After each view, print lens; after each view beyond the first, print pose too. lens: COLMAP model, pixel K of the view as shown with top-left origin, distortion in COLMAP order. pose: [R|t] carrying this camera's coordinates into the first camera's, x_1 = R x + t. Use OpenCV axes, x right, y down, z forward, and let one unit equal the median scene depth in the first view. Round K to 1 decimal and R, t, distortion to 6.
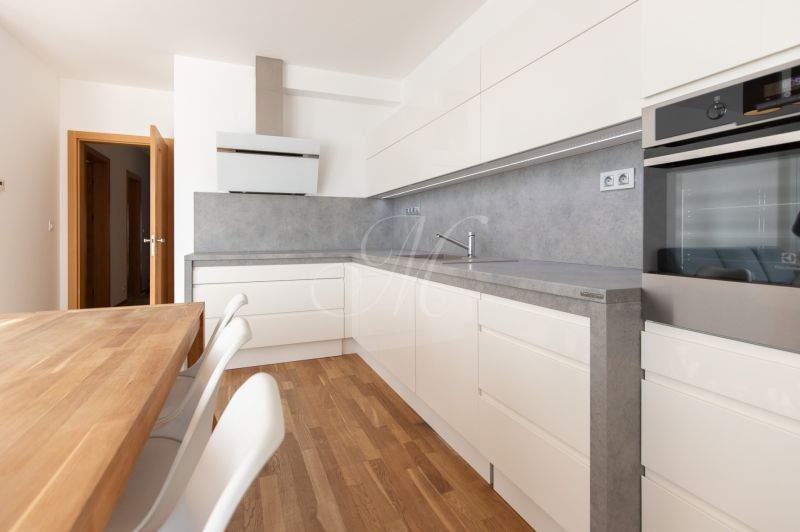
lens RADIAL K [[369.6, 0, 386.2], [0, 369.6, 236.3], [0, 0, 1]] dist [0.000889, -0.000013]
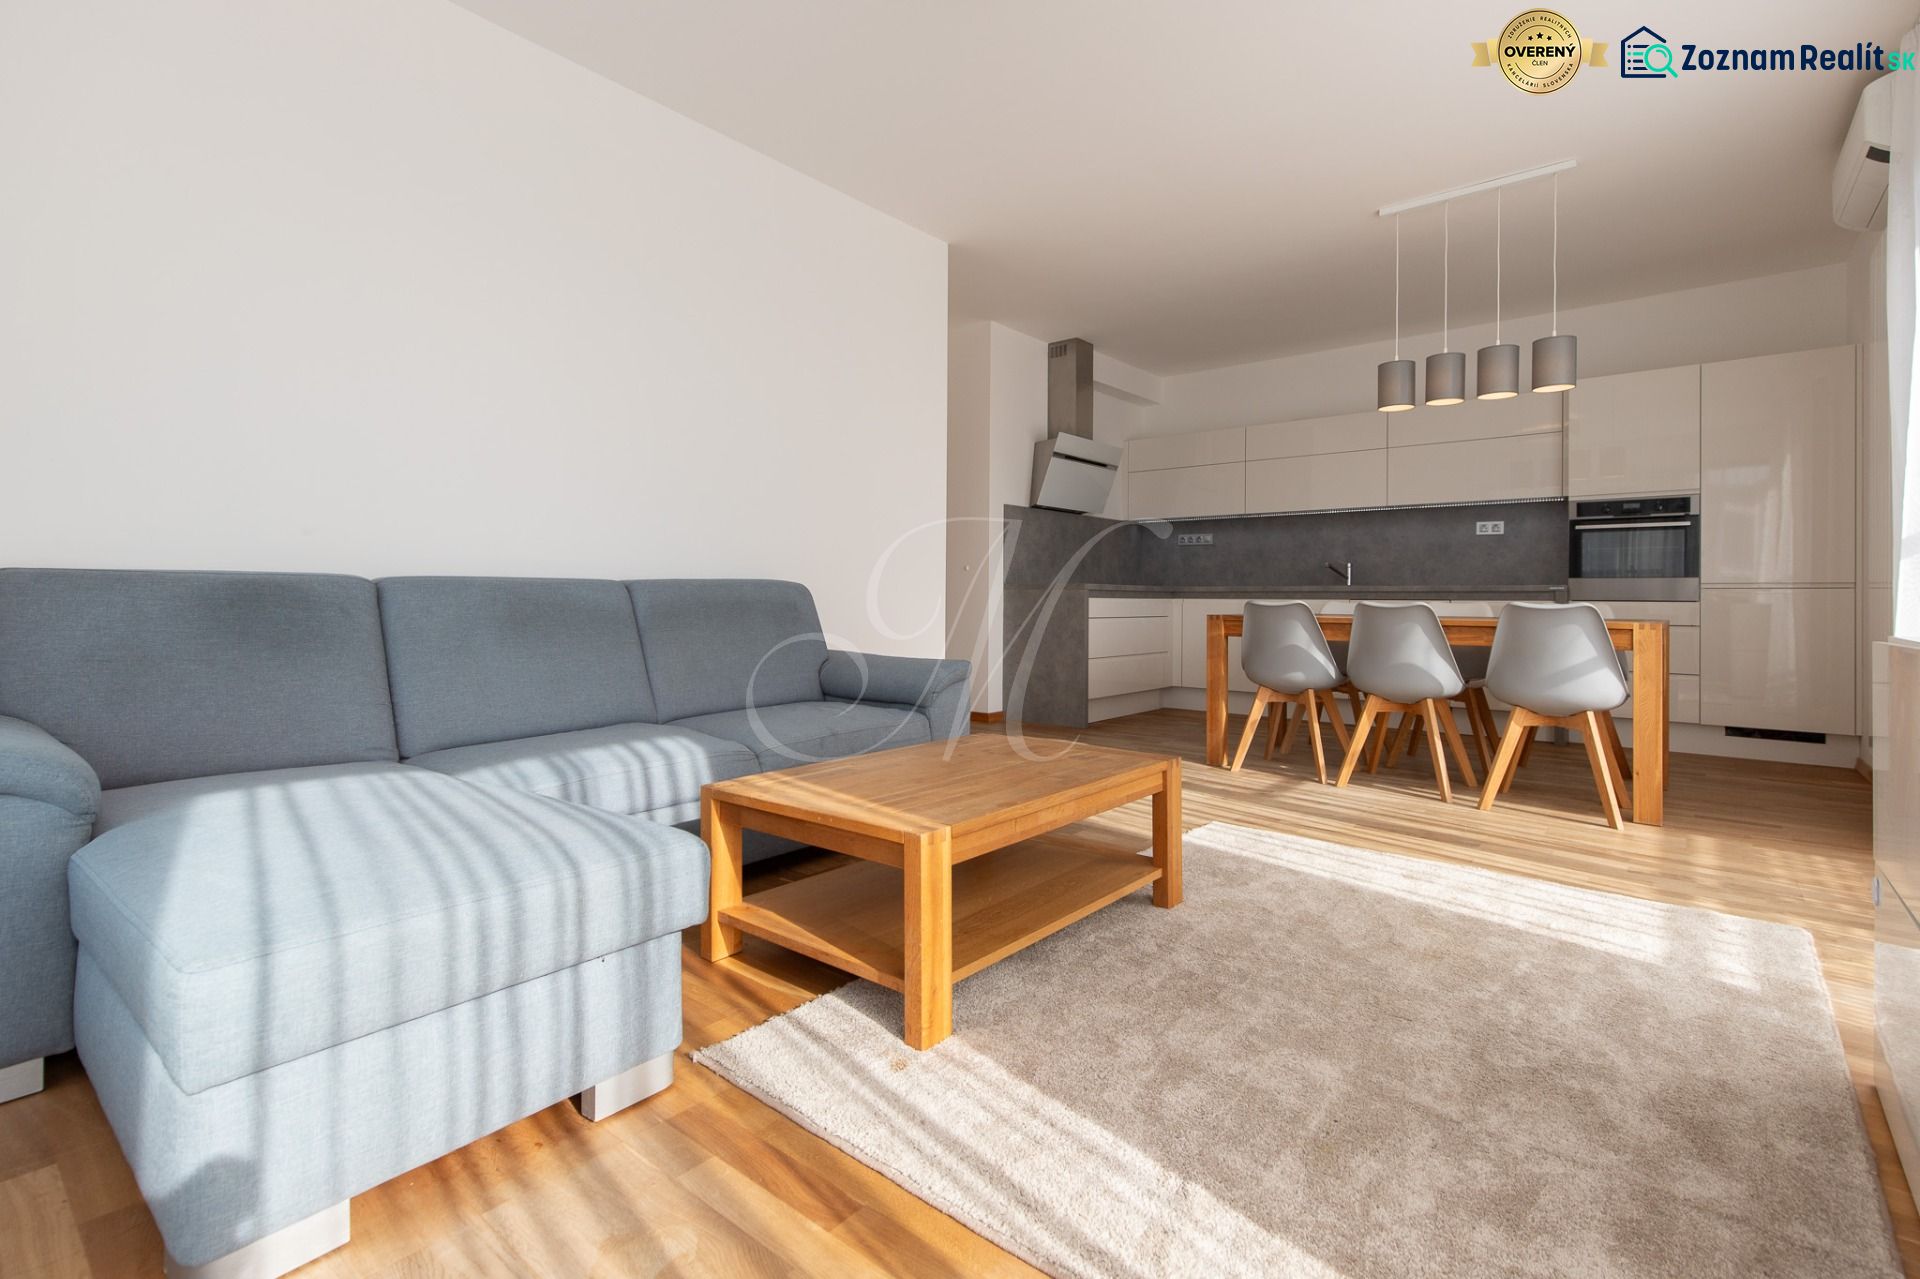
lens RADIAL K [[888.8, 0, 957.3], [0, 888.8, 601.1], [0, 0, 1]] dist [0.000907, -0.000226]
pose [[0.871142, 0.007402, 0.490975, -2.287097], [-0.006654, 0.999973, -0.003269, 0.128302], [-0.490985, -0.000419, 0.871168, -0.815490]]
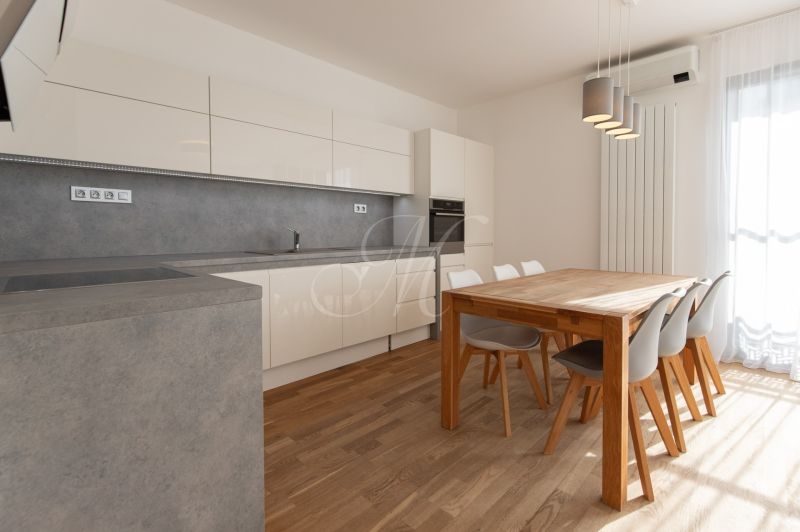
lens RADIAL K [[364.5, 0, 401.6], [0, 364.5, 252.6], [0, 0, 1]] dist [-0.037430, -0.000056]
pose [[-0.404934, -0.036673, 0.913610, -1.178307], [0.017057, 0.998718, 0.047649, 0.012879], [-0.914187, 0.034878, -0.403790, 1.277962]]
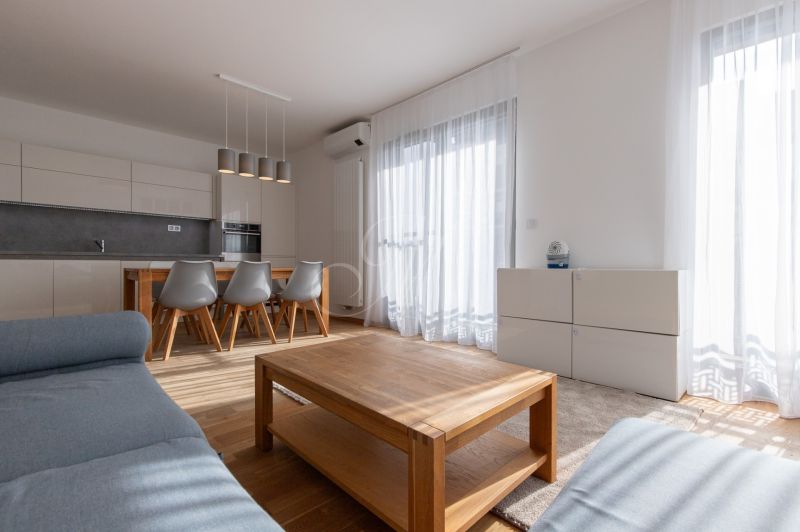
lens RADIAL K [[375.6, 0, 400.0], [0, 375.6, 266.0], [0, 0, 1]] dist [0.016251, -0.000111]
pose [[-0.392750, -0.001682, 0.919644, -2.470856], [0.002774, 0.999992, 0.003014, 0.136706], [-0.919641, 0.003735, -0.392742, 0.358042]]
